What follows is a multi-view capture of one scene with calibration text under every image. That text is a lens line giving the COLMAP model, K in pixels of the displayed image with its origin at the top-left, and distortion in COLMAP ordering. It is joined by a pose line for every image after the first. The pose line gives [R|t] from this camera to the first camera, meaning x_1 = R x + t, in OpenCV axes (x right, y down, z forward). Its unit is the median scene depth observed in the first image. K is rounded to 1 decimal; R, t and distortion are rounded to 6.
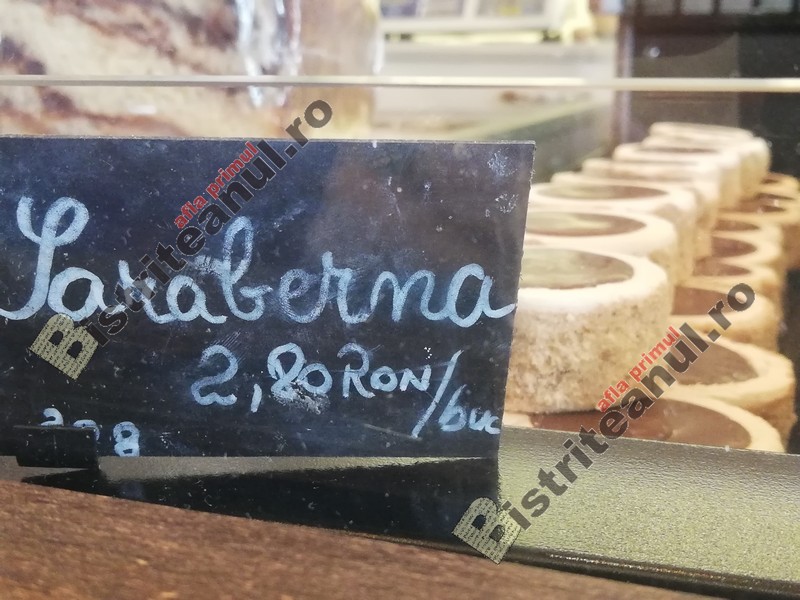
lens RADIAL K [[1104.2, 0, 400.0], [0, 1104.2, 300.0], [0, 0, 1]] dist [0.217439, -0.726161]
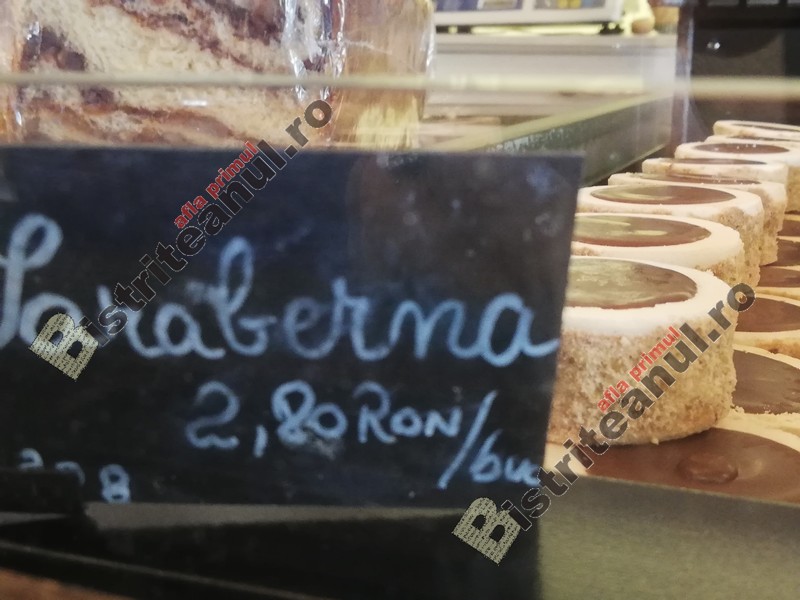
lens RADIAL K [[1104.2, 0, 400.0], [0, 1104.2, 300.0], [0, 0, 1]] dist [0.217439, -0.726161]
pose [[0.998742, 0.014366, -0.048043, 0.020517], [-0.014052, 0.999878, 0.006871, -0.029959], [0.048136, -0.006188, 0.998822, 0.129137]]
